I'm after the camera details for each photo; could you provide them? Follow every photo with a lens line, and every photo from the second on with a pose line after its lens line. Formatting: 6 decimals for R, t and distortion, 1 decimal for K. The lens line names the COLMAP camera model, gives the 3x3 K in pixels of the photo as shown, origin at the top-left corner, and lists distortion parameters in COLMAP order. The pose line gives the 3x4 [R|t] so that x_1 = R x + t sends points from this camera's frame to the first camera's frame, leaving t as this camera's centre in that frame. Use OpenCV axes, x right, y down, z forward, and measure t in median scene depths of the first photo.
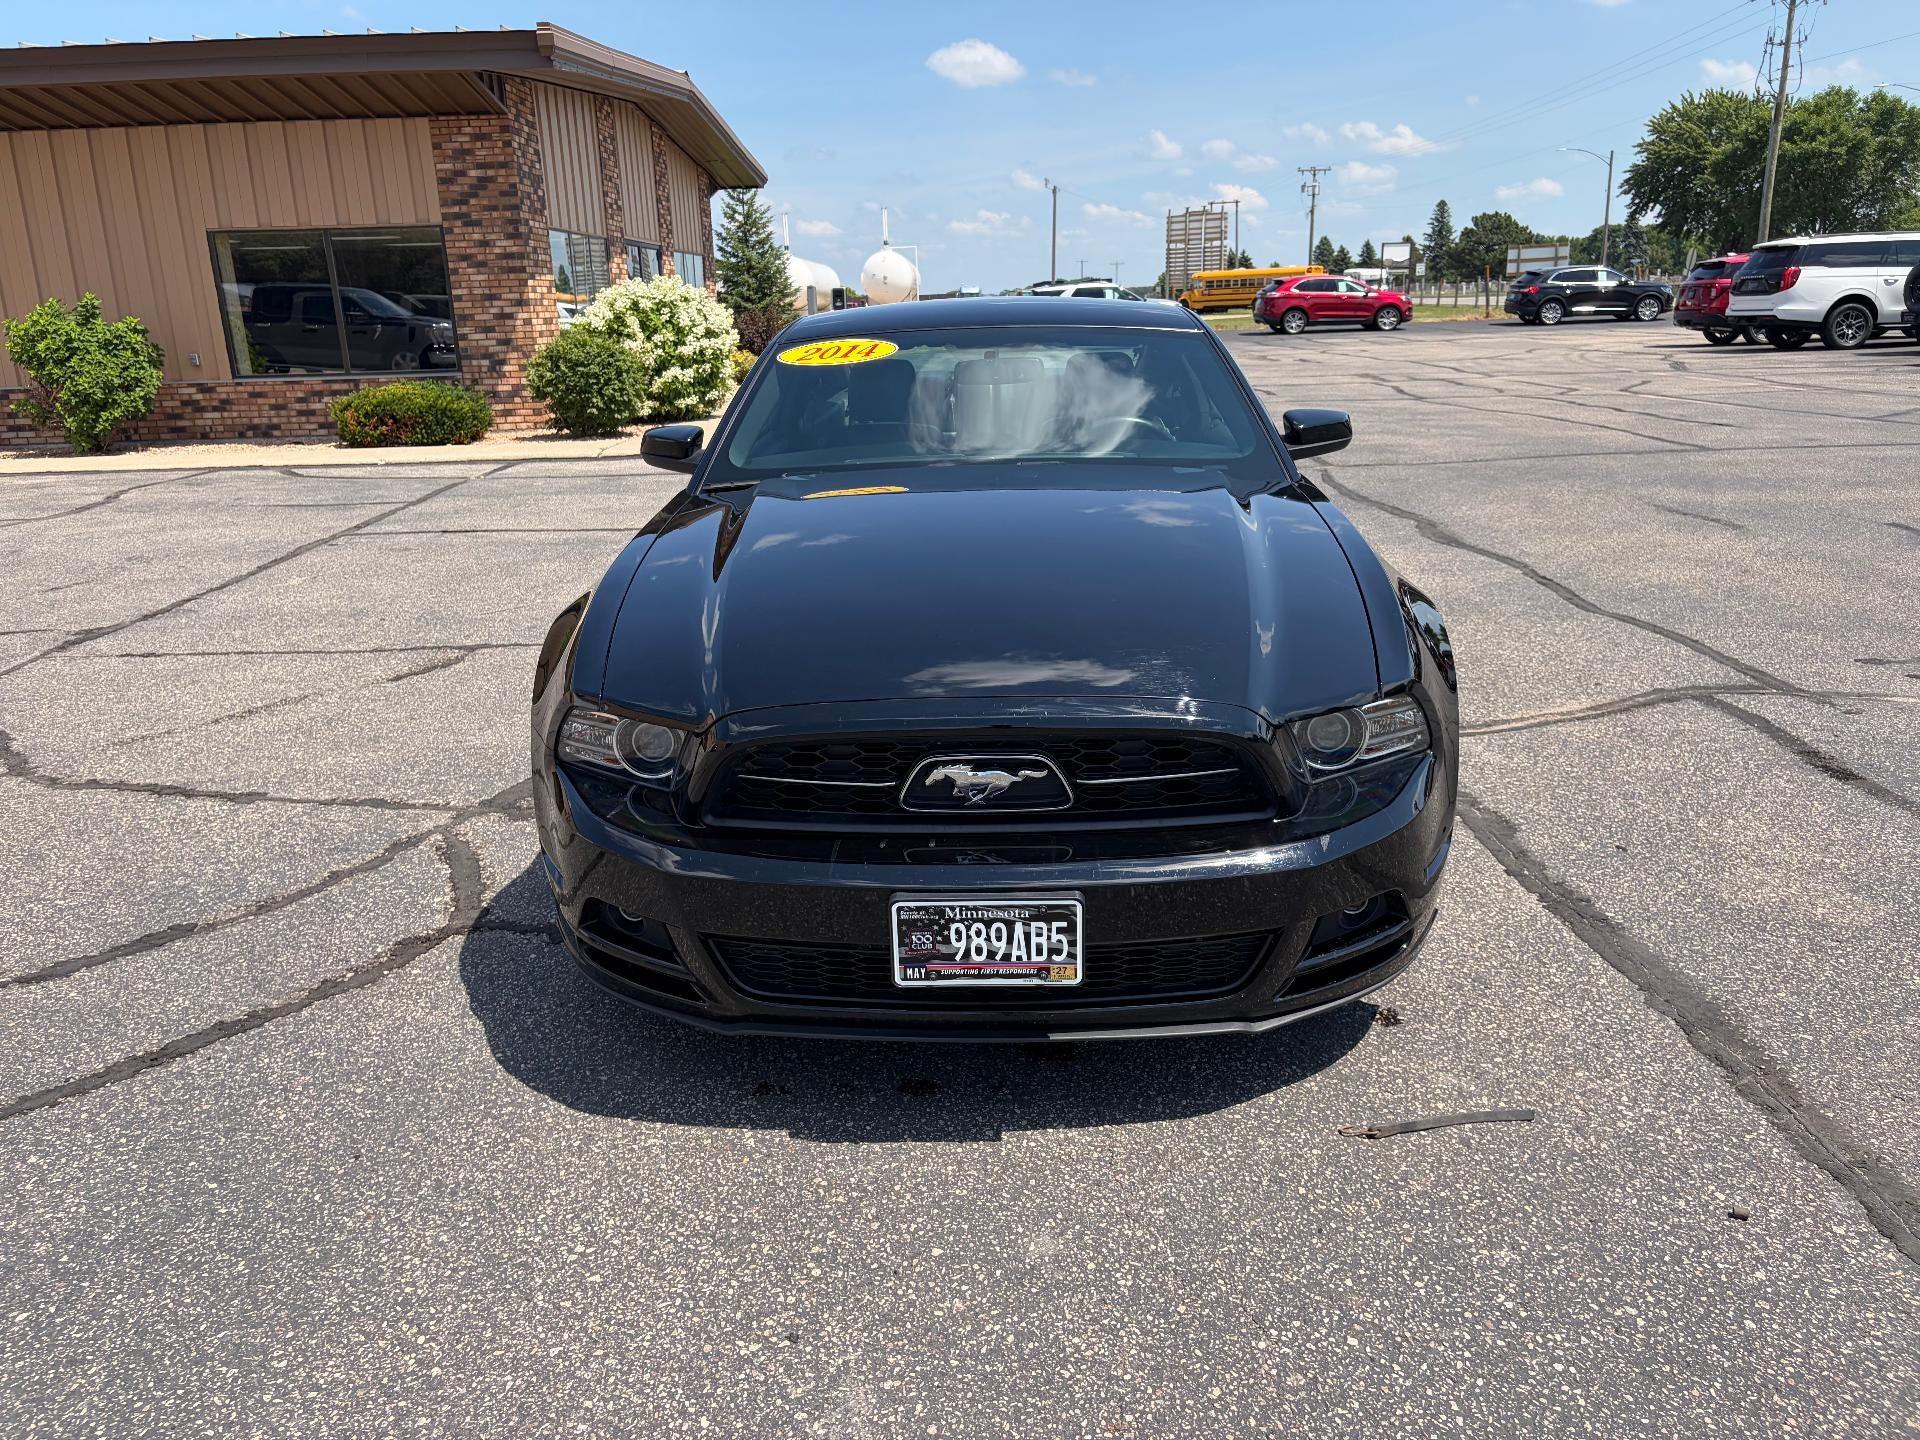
lens RADIAL K [[1461.5, 0, 953.3], [0, 1461.5, 682.4], [0, 0, 1]] dist [0.047223, -0.036150]
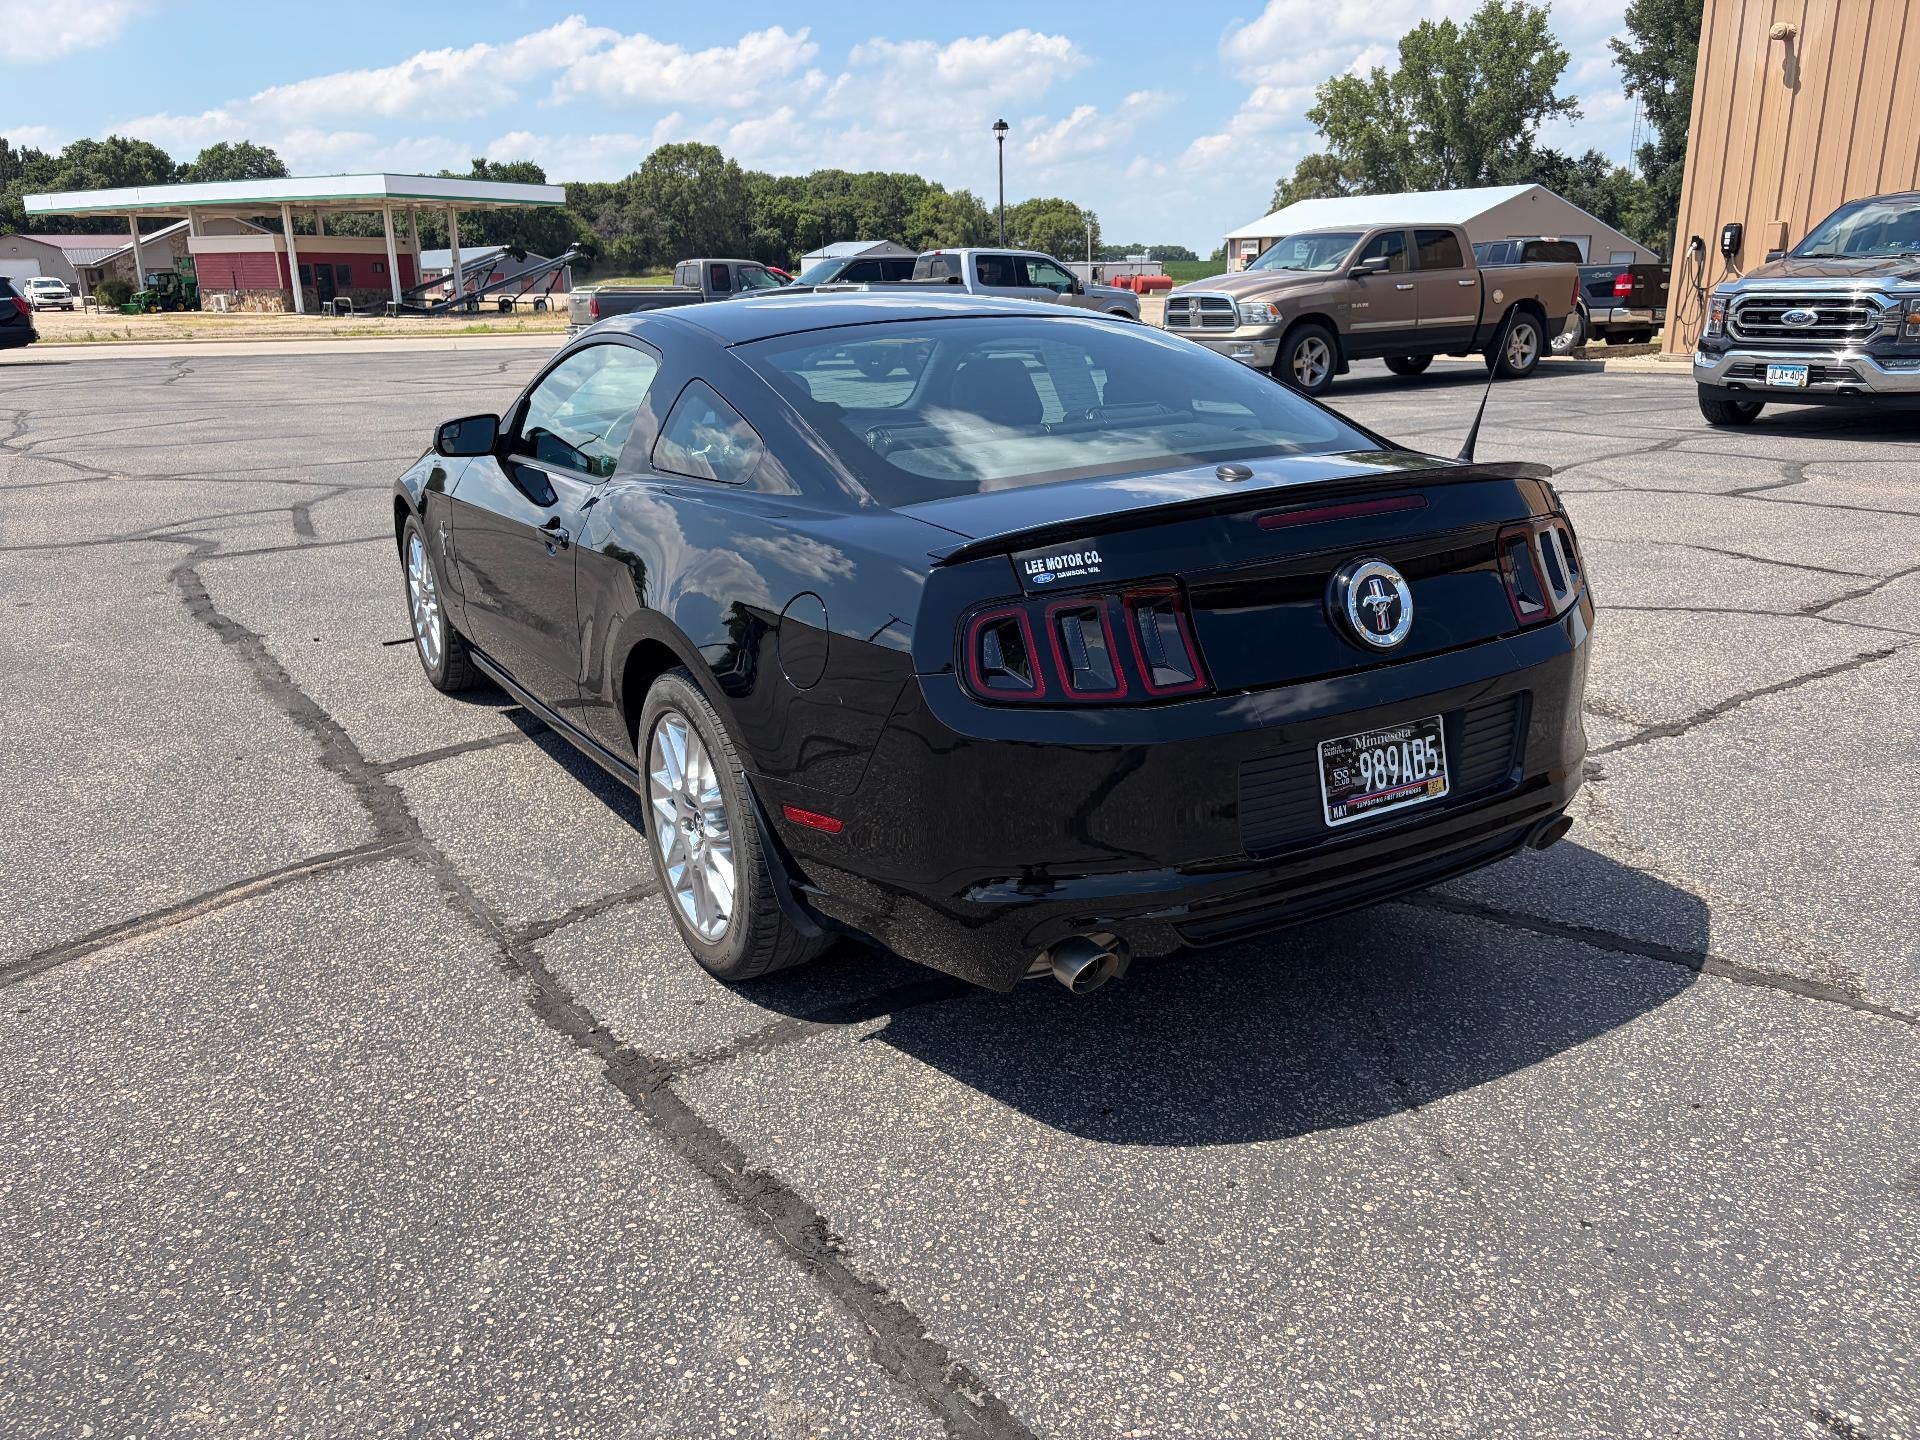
lens RADIAL K [[1456.3, 0, 959.5], [0, 1456.3, 691.3], [0, 0, 1]] dist [0.049769, -0.049783]
pose [[-0.840592, 0.190751, -0.506971, 0.137872], [-0.096874, 0.867911, 0.487181, -0.147675], [0.532936, 0.458633, -0.711080, 0.536524]]
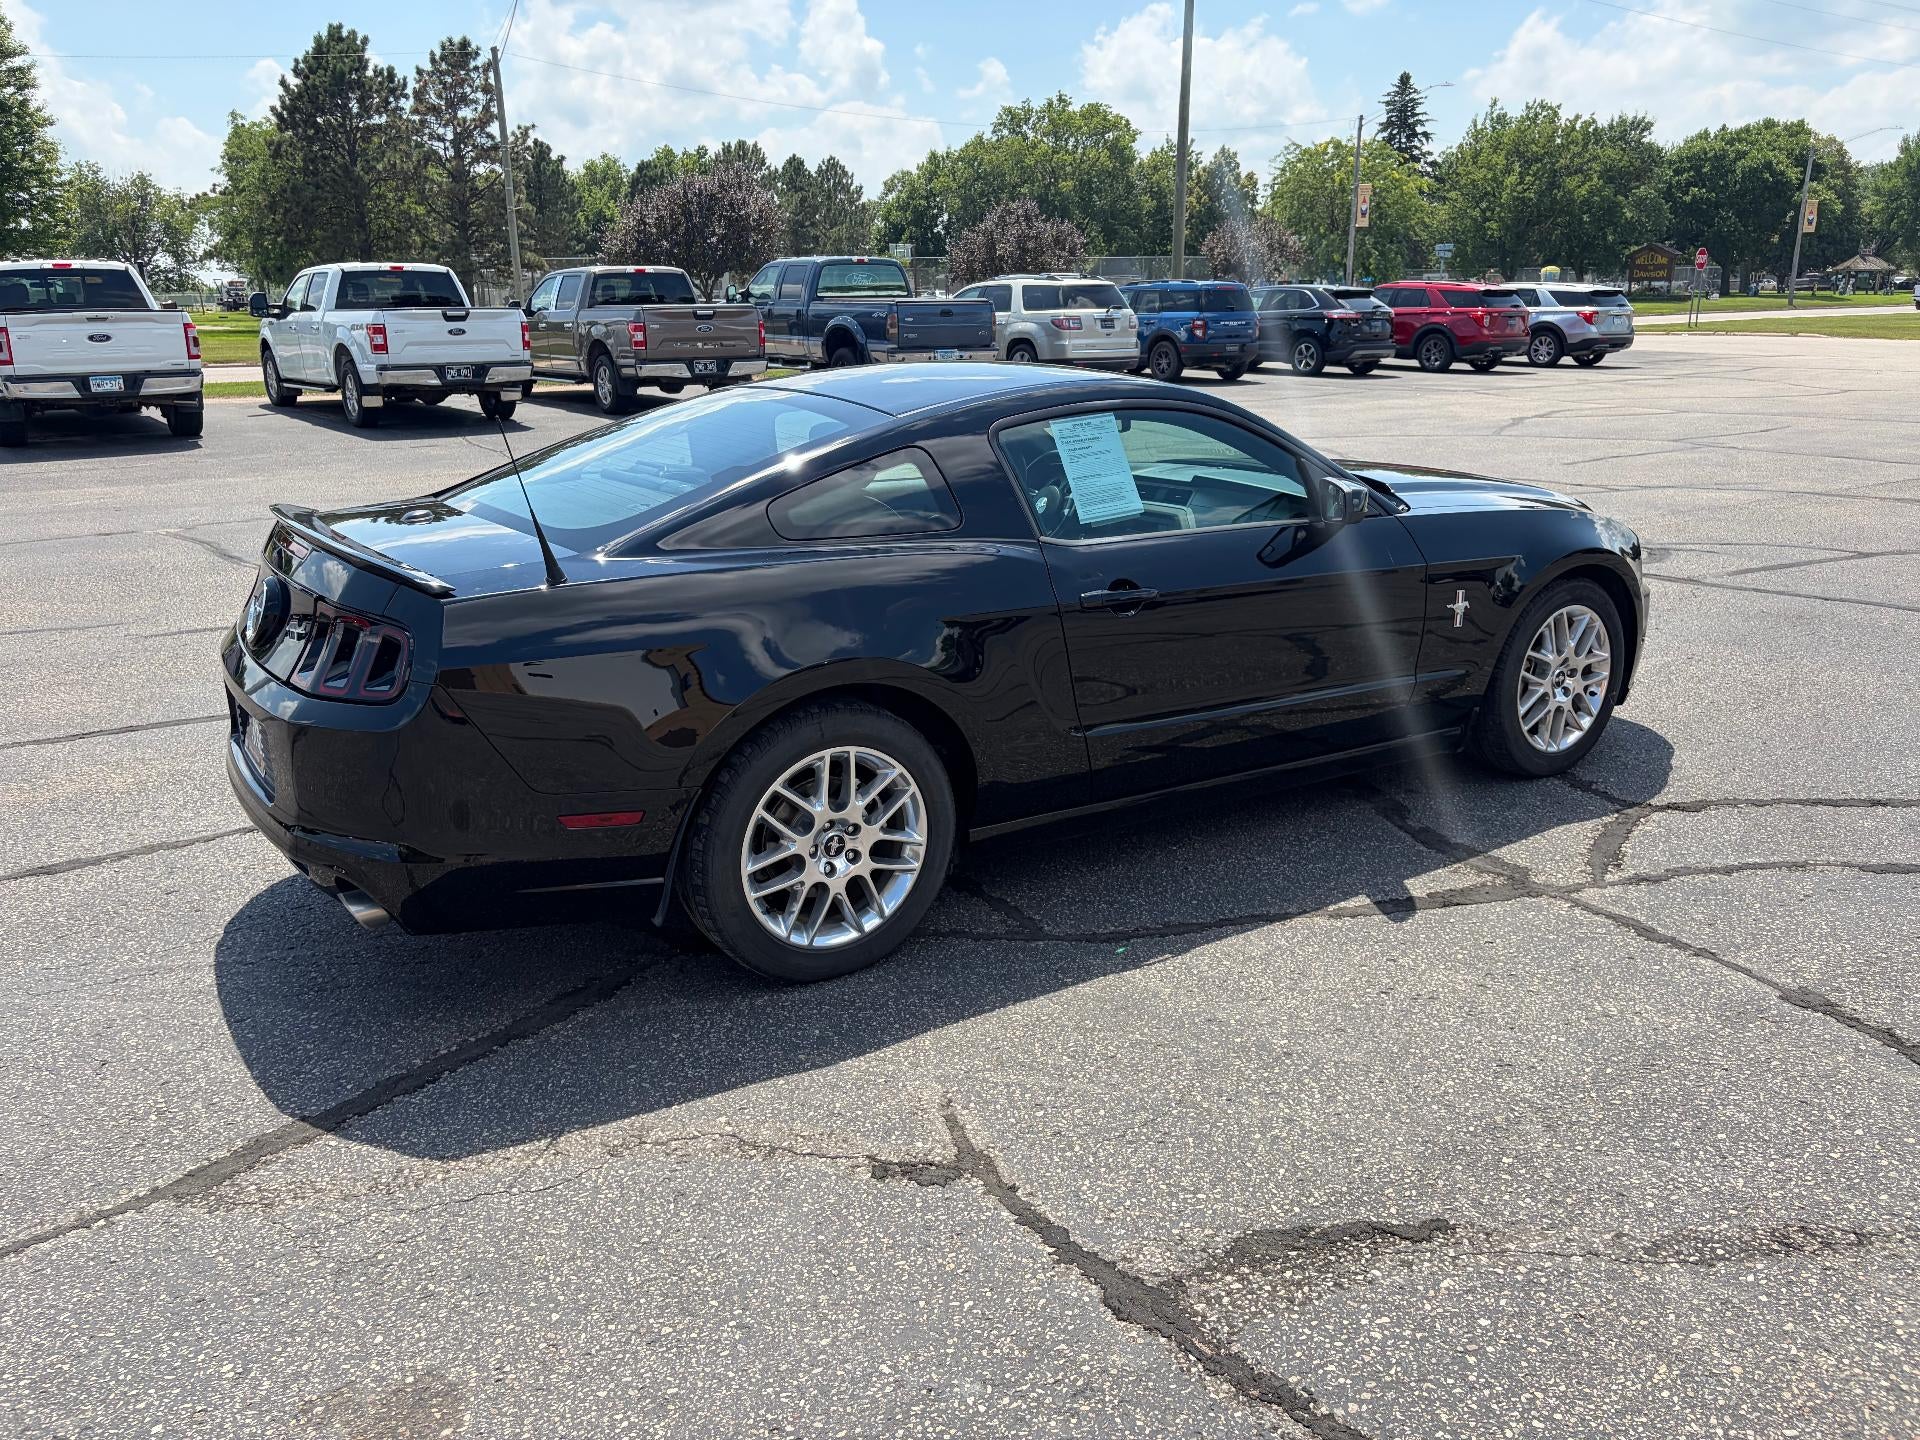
lens RADIAL K [[1456.3, 0, 959.5], [0, 1456.3, 691.3], [0, 0, 1]] dist [0.049769, -0.049783]
pose [[-0.569332, -0.175915, 0.803066, -0.230450], [0.238394, 0.899540, 0.366056, -0.125285], [-0.786784, 0.399853, -0.470200, 0.464745]]
